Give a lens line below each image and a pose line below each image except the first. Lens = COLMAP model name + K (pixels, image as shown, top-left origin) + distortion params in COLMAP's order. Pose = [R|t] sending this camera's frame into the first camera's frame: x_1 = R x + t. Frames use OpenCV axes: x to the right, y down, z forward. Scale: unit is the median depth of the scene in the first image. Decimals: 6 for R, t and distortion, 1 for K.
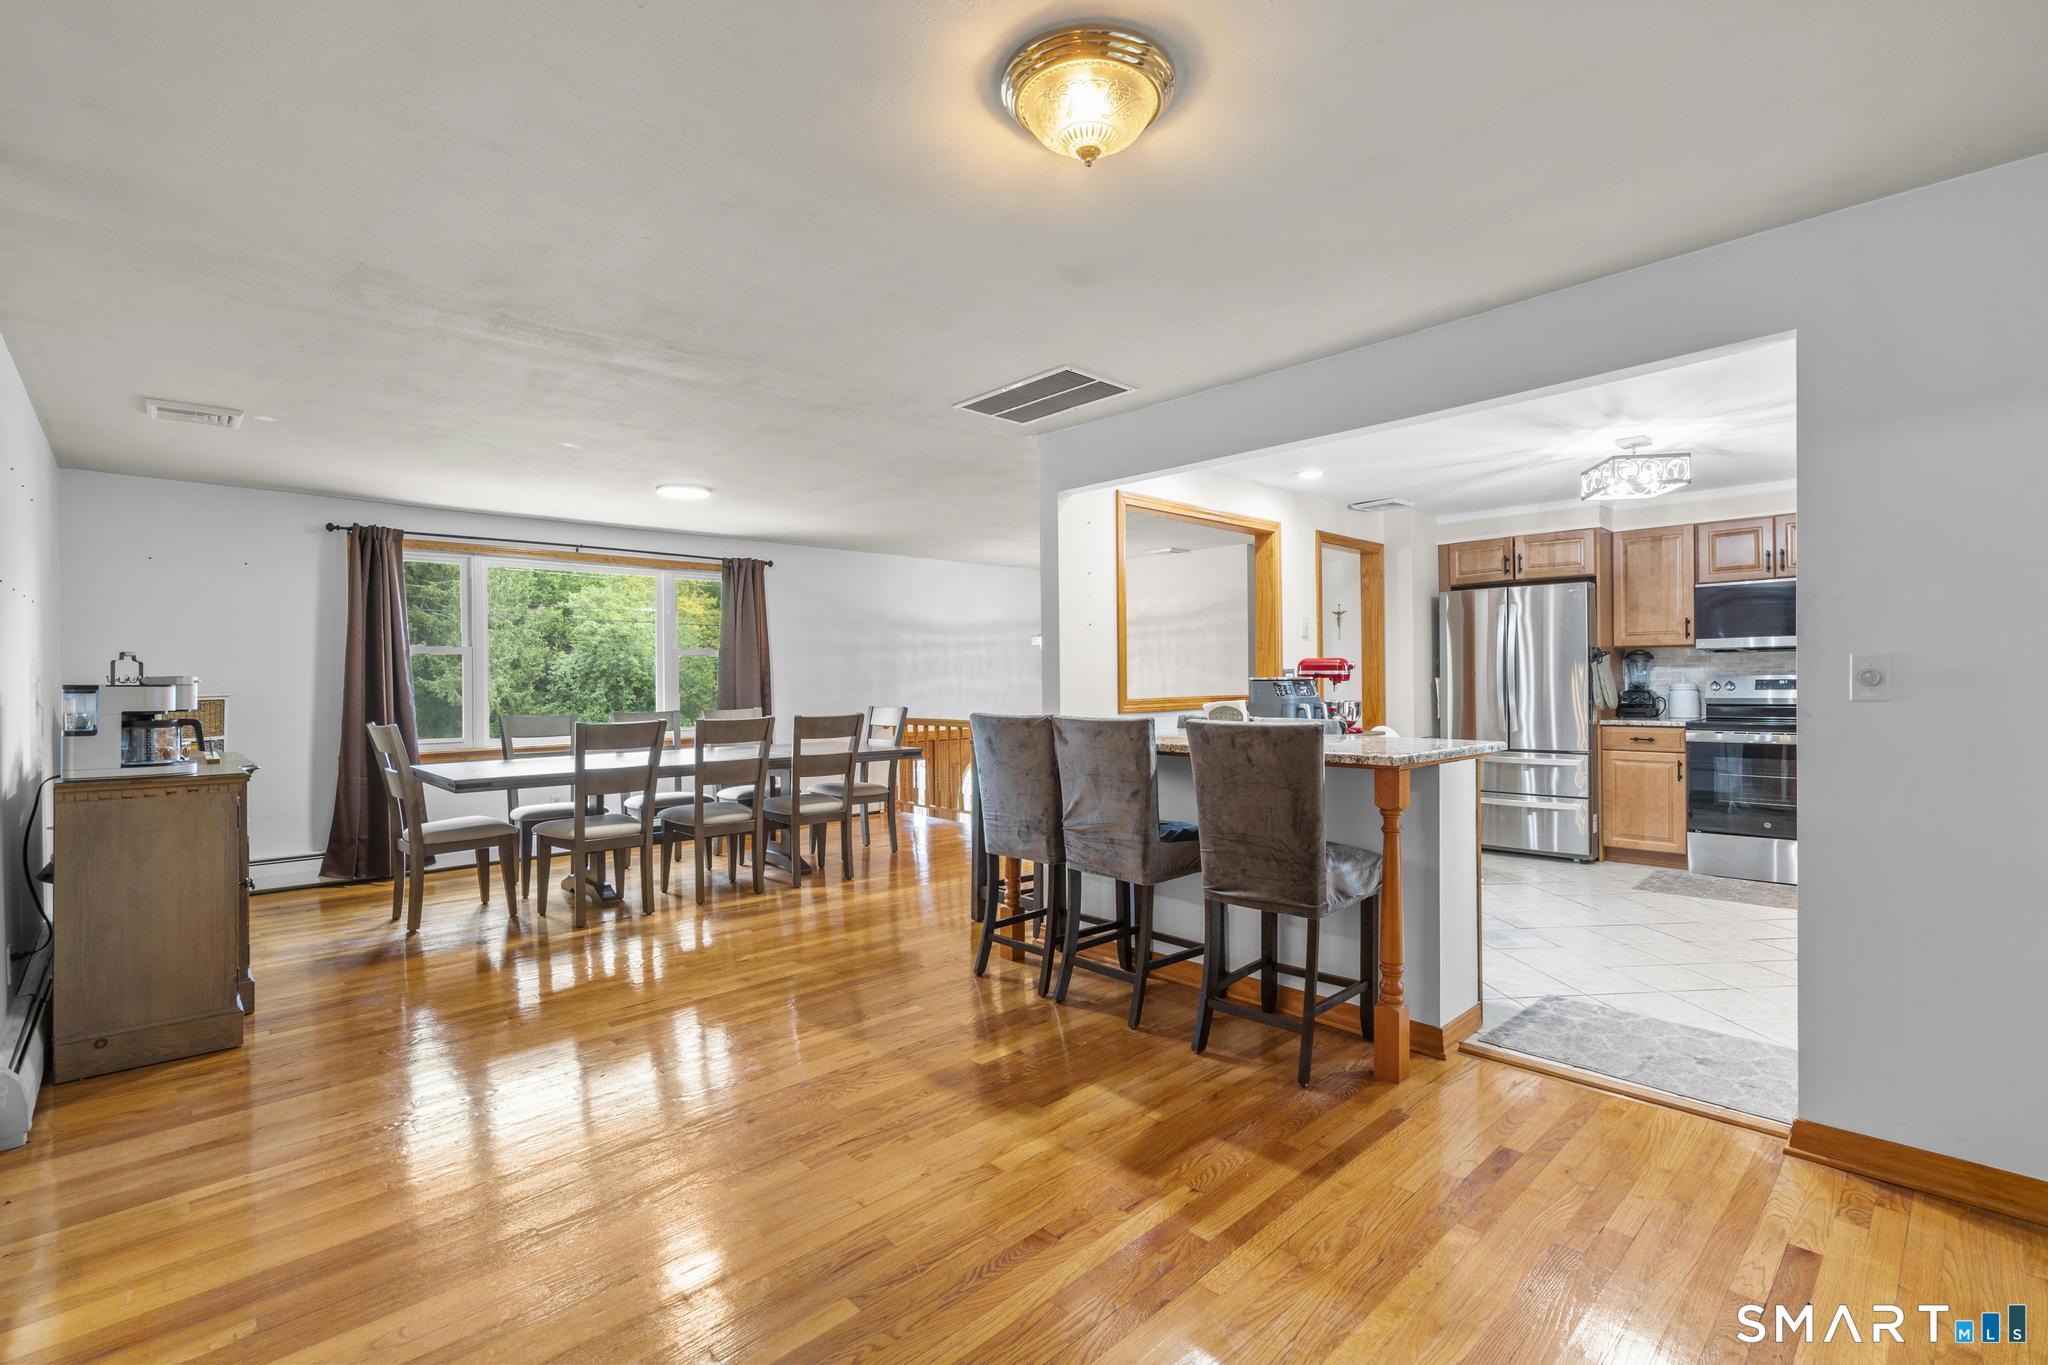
lens RADIAL K [[925.2, 0, 1033.6], [0, 925.2, 680.1], [0, 0, 1]] dist [-0.004825, 0.003692]
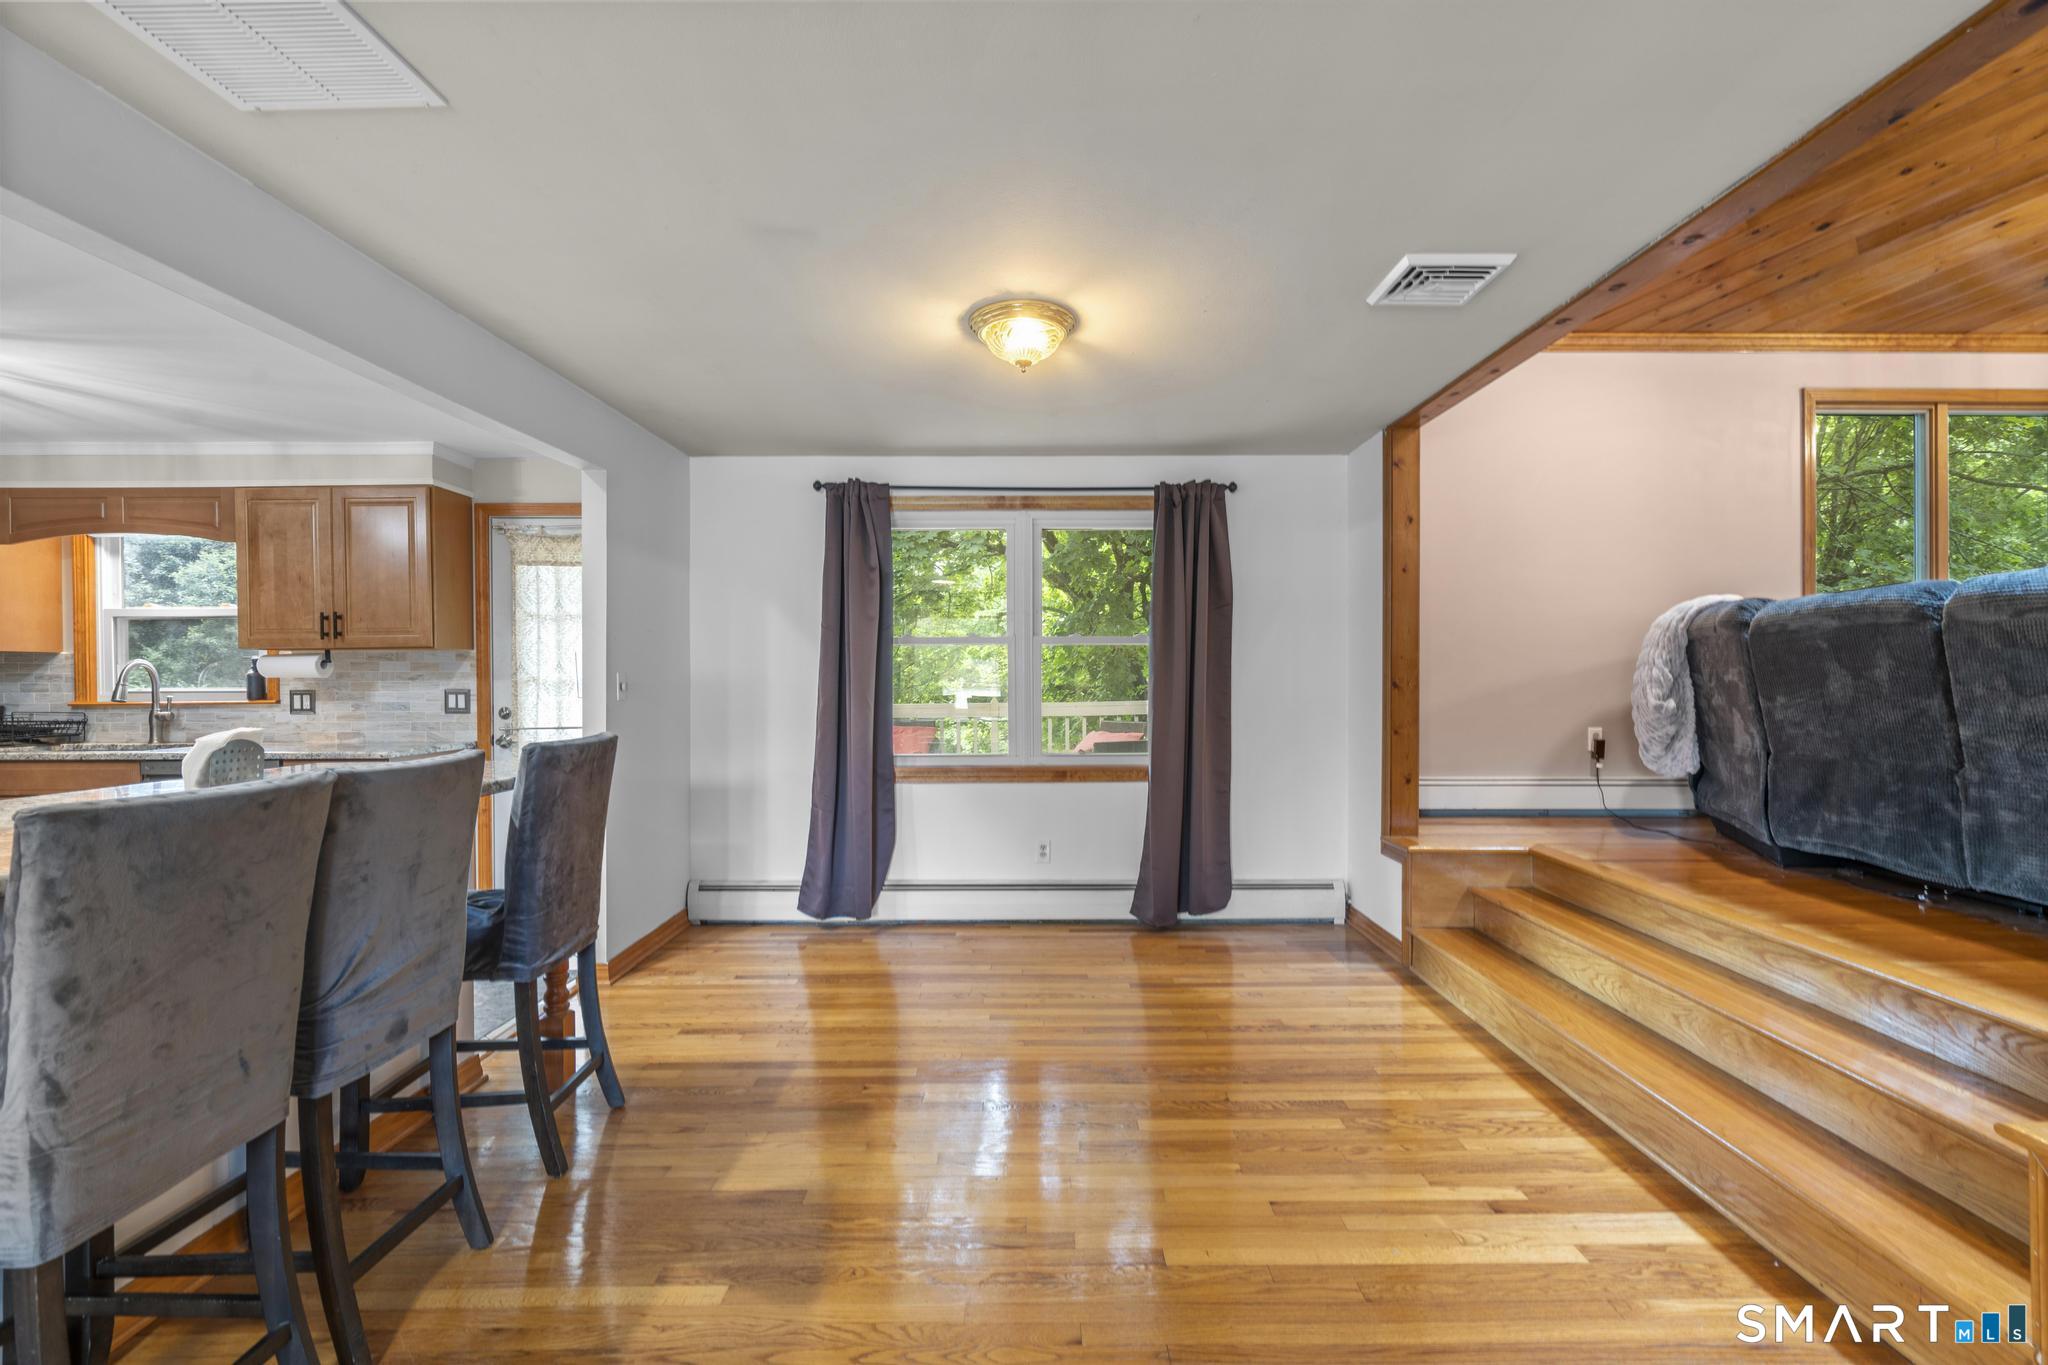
lens RADIAL K [[925.2, 0, 1037.0], [0, 925.2, 682.1], [0, 0, 1]] dist [-0.004825, 0.003692]
pose [[-0.722525, 0.007775, 0.691301, -0.337207], [0.011668, 0.999931, 0.000950, -0.001286], [-0.691247, 0.008753, -0.722566, 0.672681]]
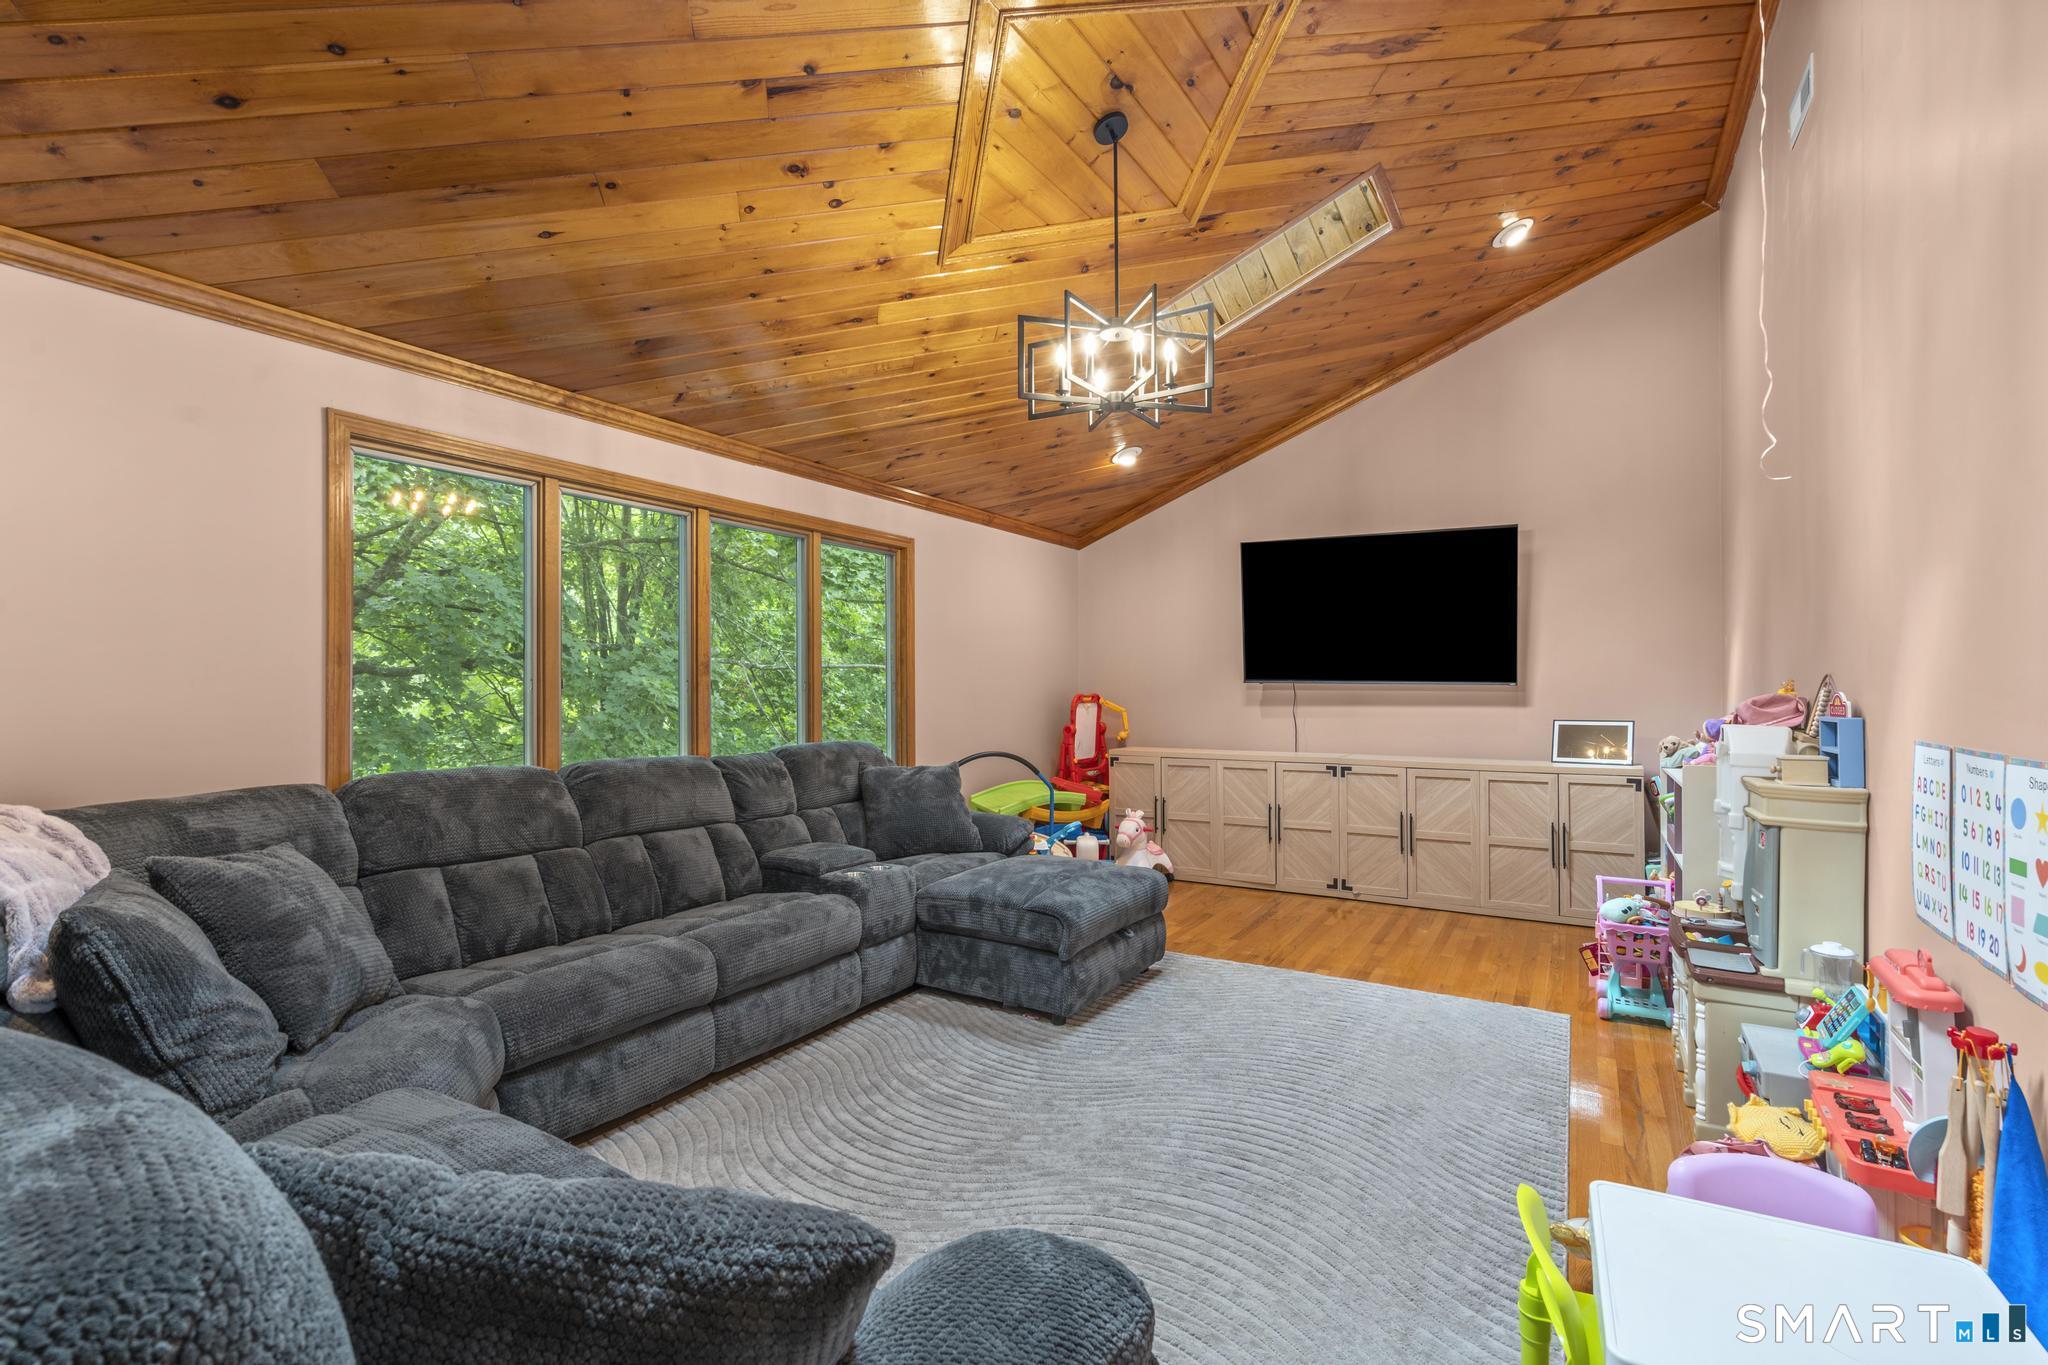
lens RADIAL K [[925.2, 0, 1031.0], [0, 925.2, 682.7], [0, 0, 1]] dist [-0.004825, 0.003692]
pose [[-0.967898, 0.008437, -0.251202, -0.508695], [0.009061, 0.999958, -0.001328, -0.099085], [0.251181, -0.003561, -0.967934, 0.192633]]
